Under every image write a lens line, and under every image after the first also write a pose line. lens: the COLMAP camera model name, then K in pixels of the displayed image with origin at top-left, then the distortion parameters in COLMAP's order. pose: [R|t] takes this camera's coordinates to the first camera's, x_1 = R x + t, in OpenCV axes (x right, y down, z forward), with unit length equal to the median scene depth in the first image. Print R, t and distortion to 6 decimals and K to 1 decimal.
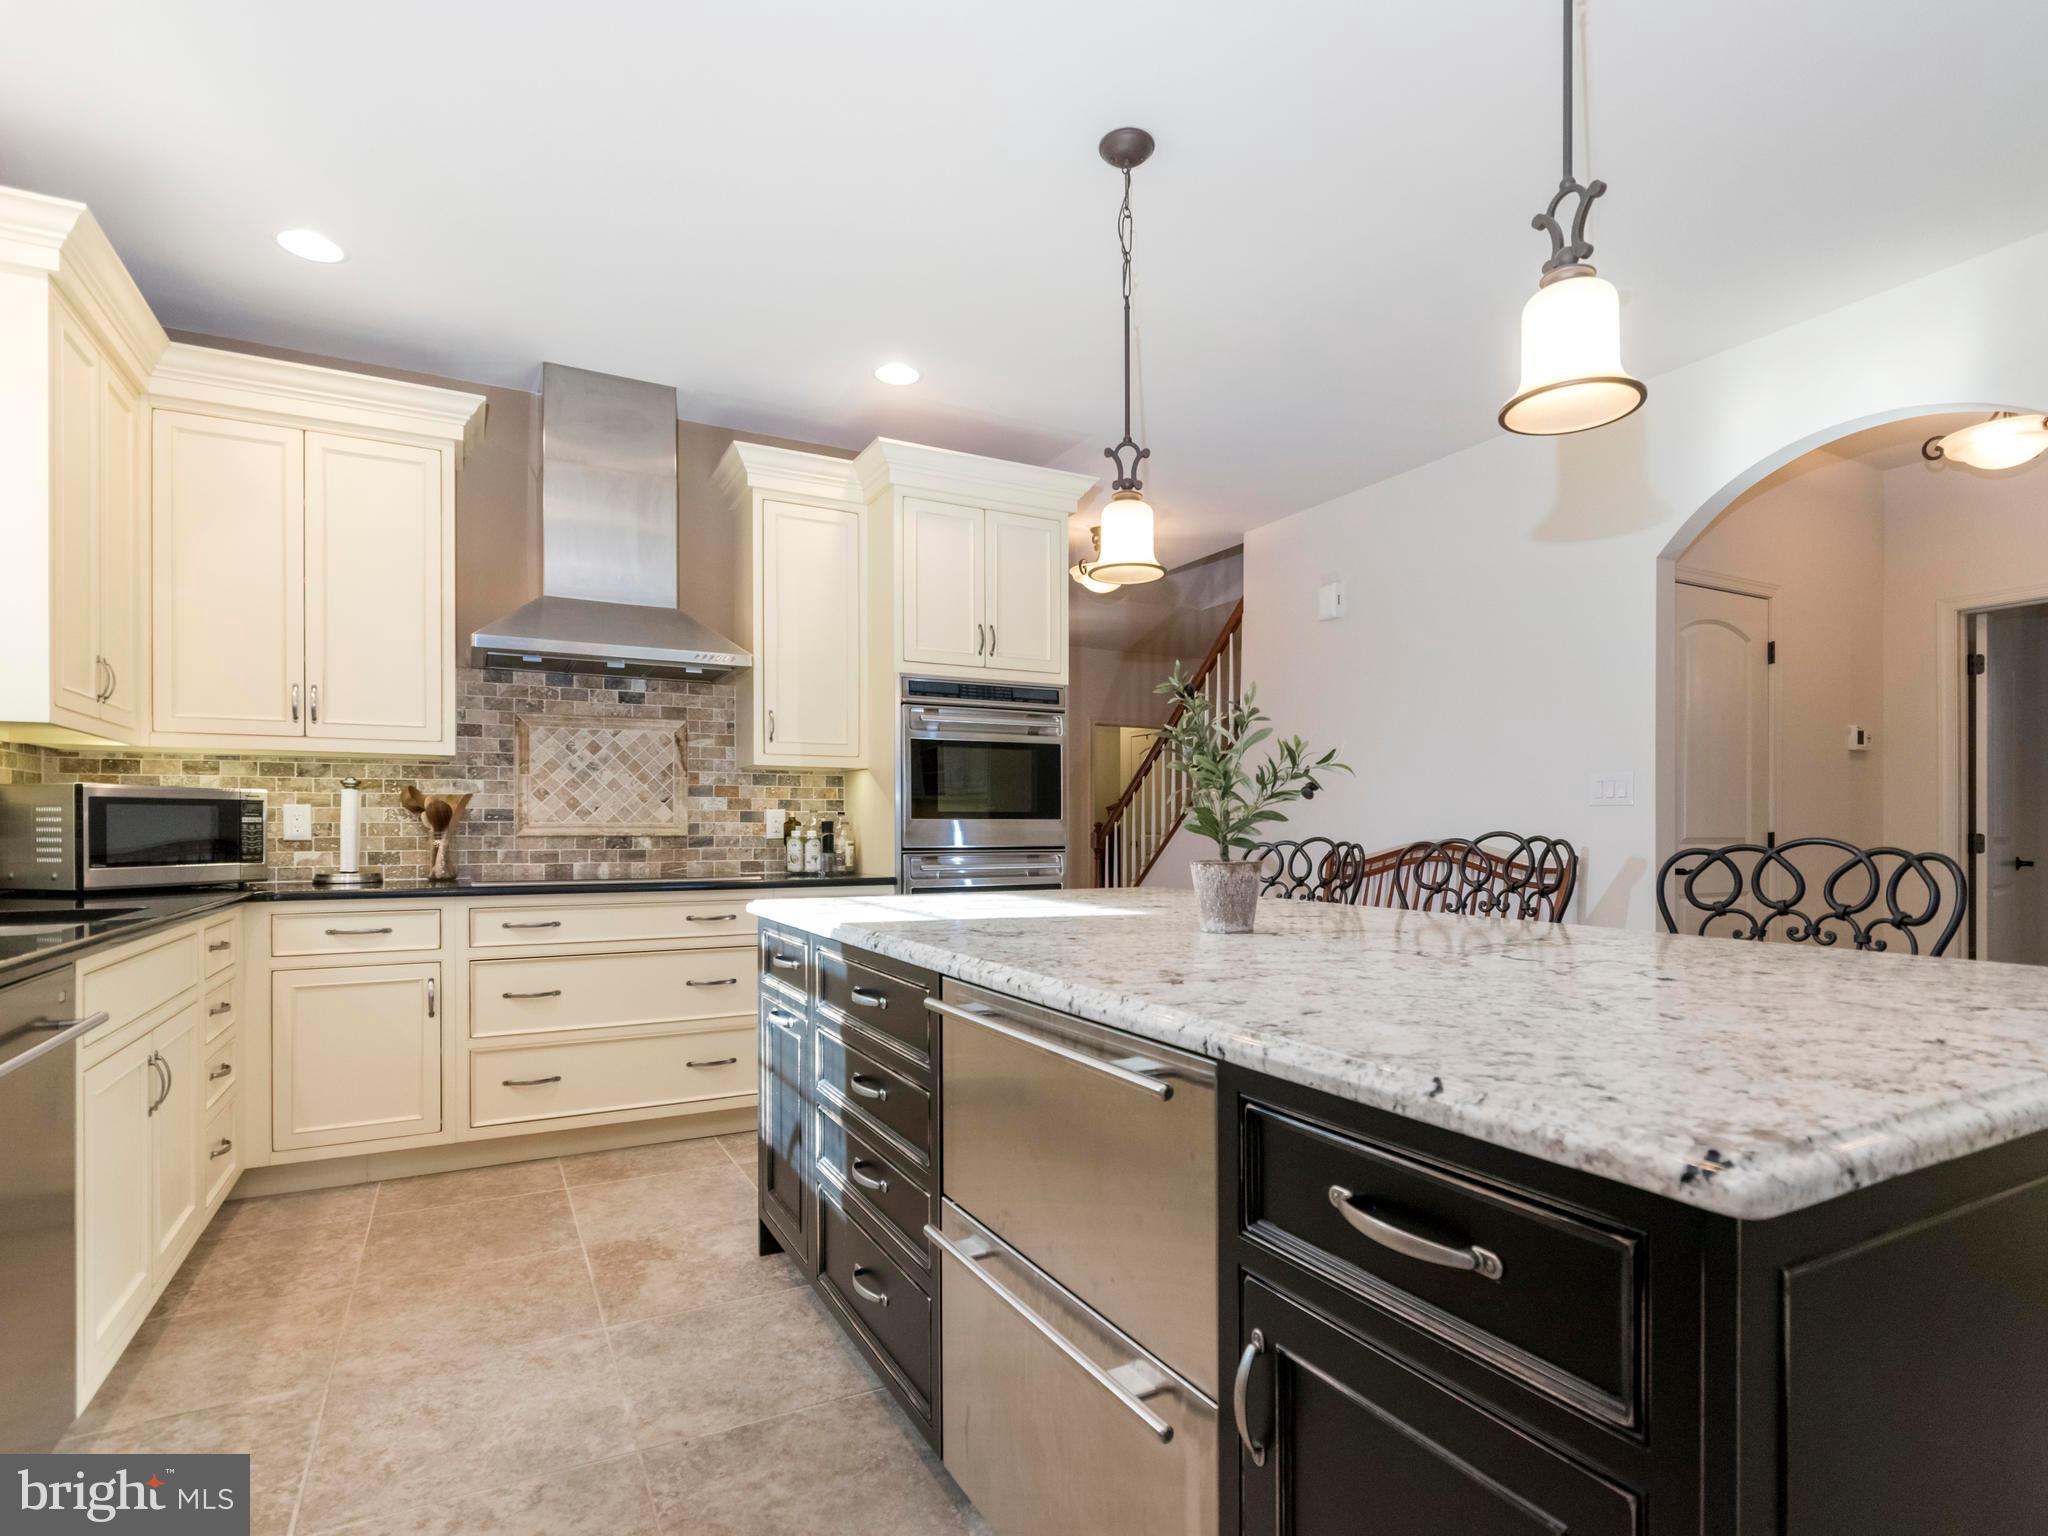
lens RADIAL K [[1064.5, 0, 1071.8], [0, 1064.5, 835.3], [0, 0, 1]] dist [0.002567, -0.003704]
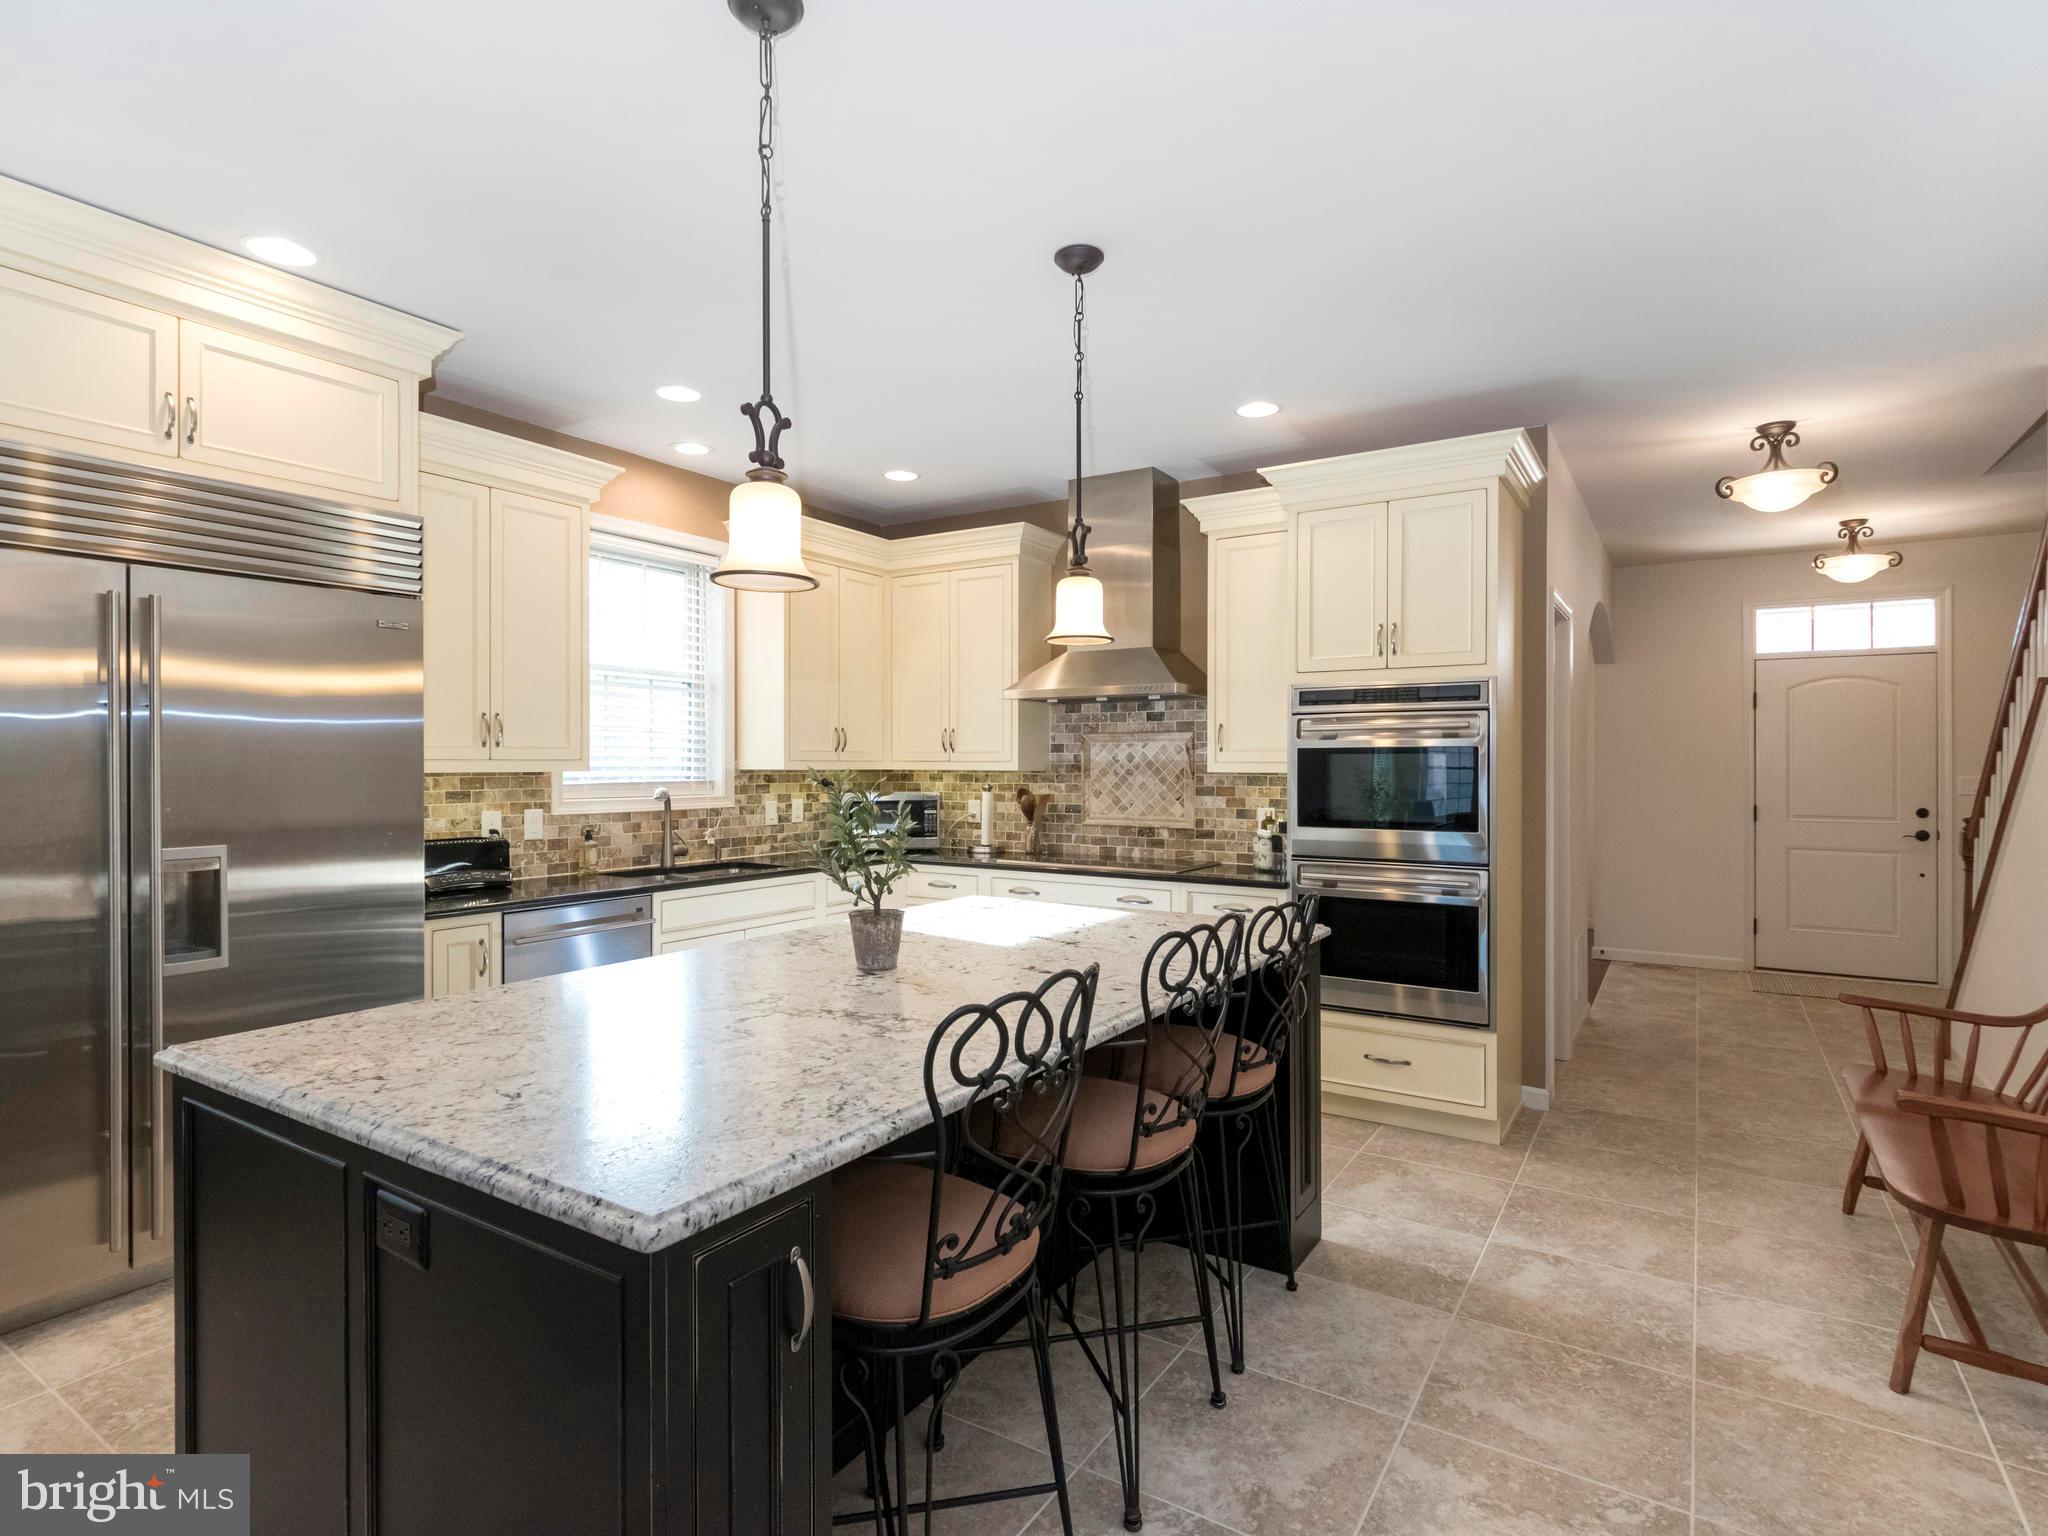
lens RADIAL K [[1064.5, 0, 991.1], [0, 1064.5, 759.0], [0, 0, 1]] dist [0.002567, -0.003704]
pose [[0.458973, -0.003633, -0.888443, 0.629156], [-0.007885, 0.999936, -0.008162, -0.070442], [0.888415, 0.010752, 0.458915, 0.268533]]
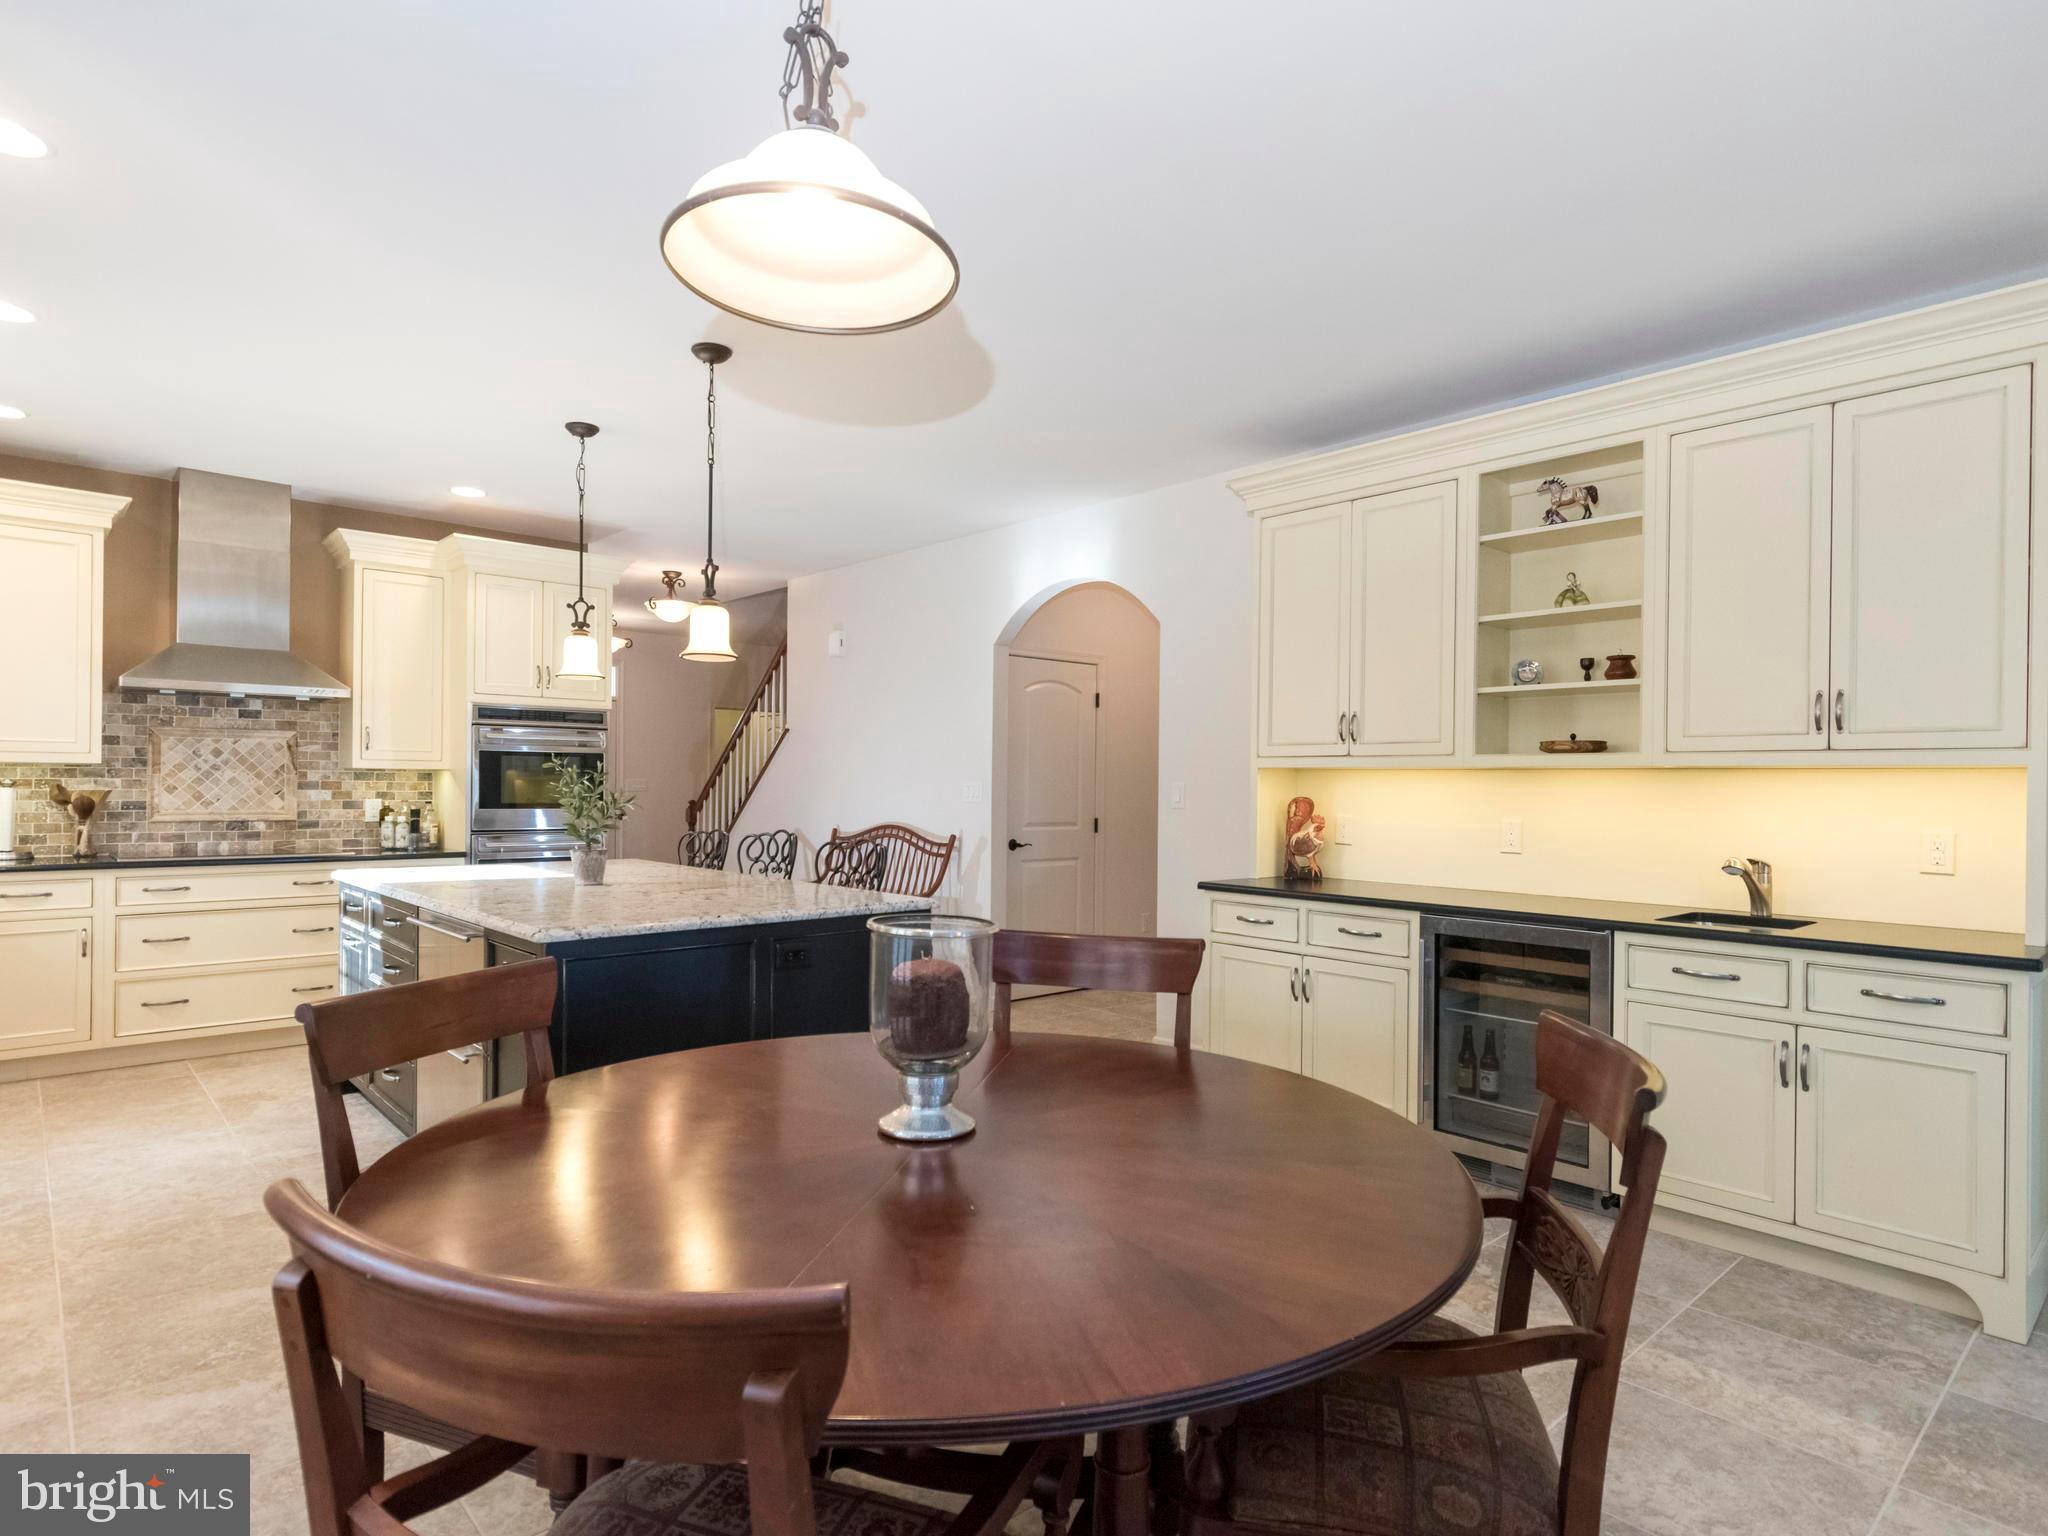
lens RADIAL K [[1102.9, 0, 1022.5], [0, 1102.9, 784.9], [0, 0, 1]] dist [-0.007653, 0.003348]
pose [[0.974823, 0.008142, 0.222833, 0.215626], [-0.006072, 0.999932, -0.009969, -0.036718], [-0.222899, 0.008365, 0.974806, -0.537987]]
